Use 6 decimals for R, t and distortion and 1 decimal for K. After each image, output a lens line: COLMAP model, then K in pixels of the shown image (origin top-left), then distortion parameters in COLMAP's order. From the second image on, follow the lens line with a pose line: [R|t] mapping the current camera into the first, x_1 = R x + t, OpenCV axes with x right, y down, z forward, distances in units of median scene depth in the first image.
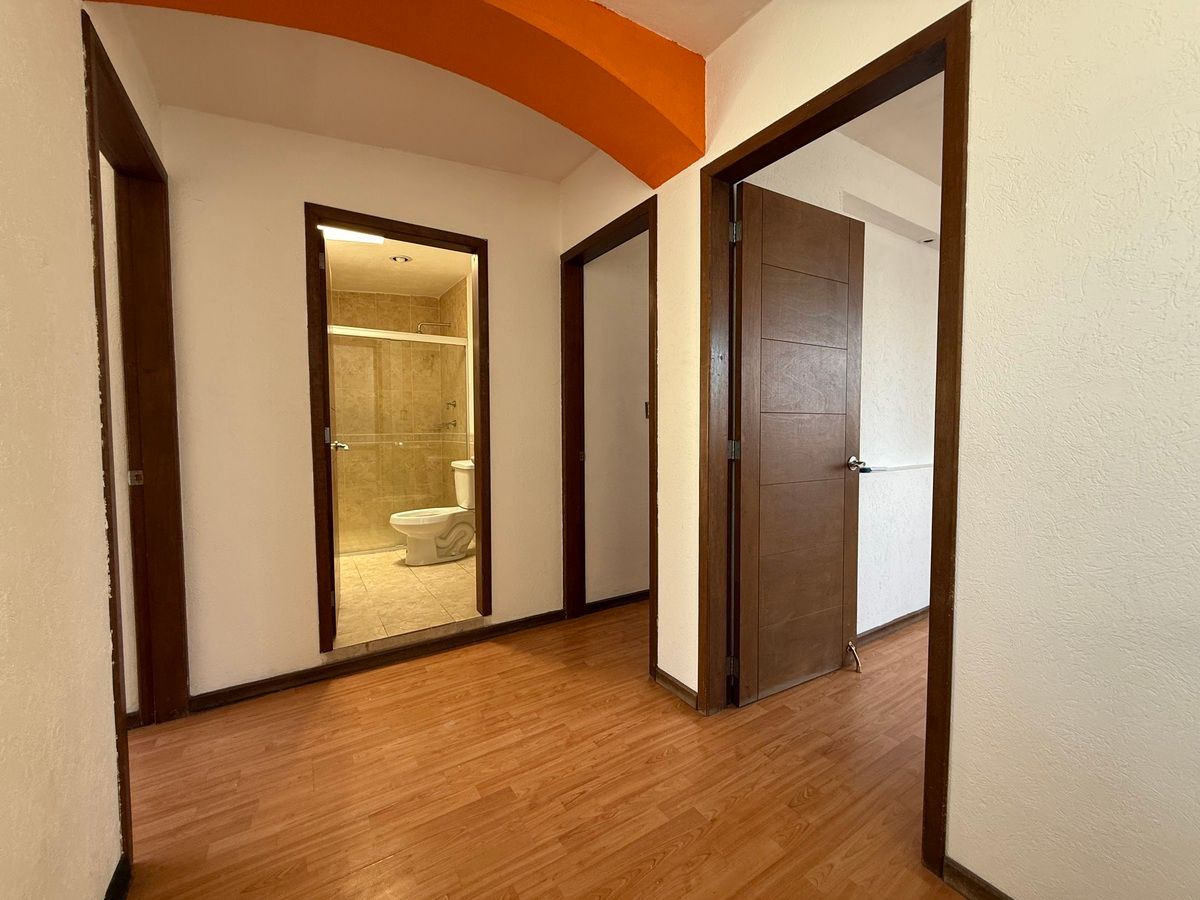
lens RADIAL K [[484.9, 0, 599.2], [0, 484.9, 449.8], [0, 0, 1]] dist [-0.000967, -0.000637]
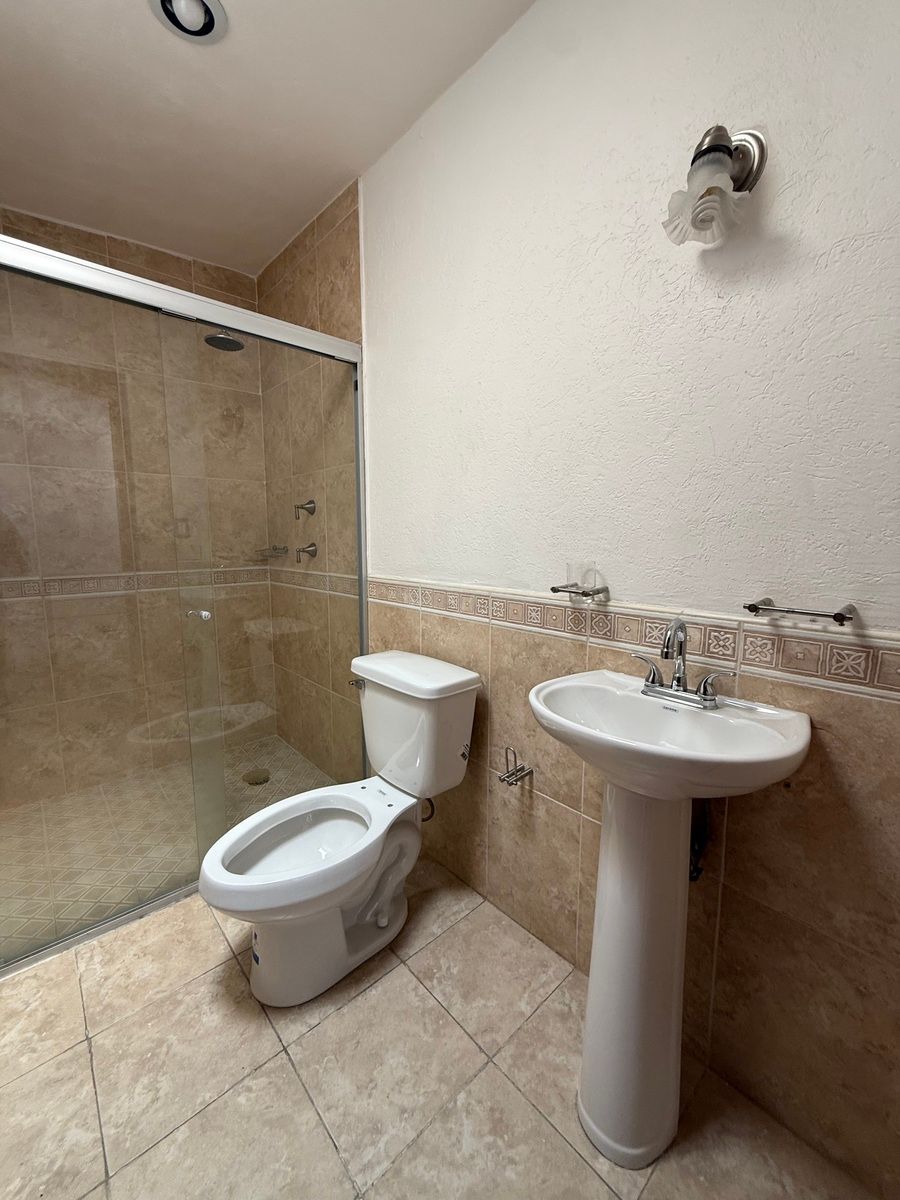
lens RADIAL K [[484.9, 0, 456.2], [0, 484.9, 599.5], [0, 0, 1]] dist [-0.000967, -0.000637]
pose [[0.984878, -0.014807, 0.172614, -0.241535], [-0.000471, 0.996109, 0.088133, -0.048298], [-0.173247, -0.086882, 0.981039, 0.514819]]
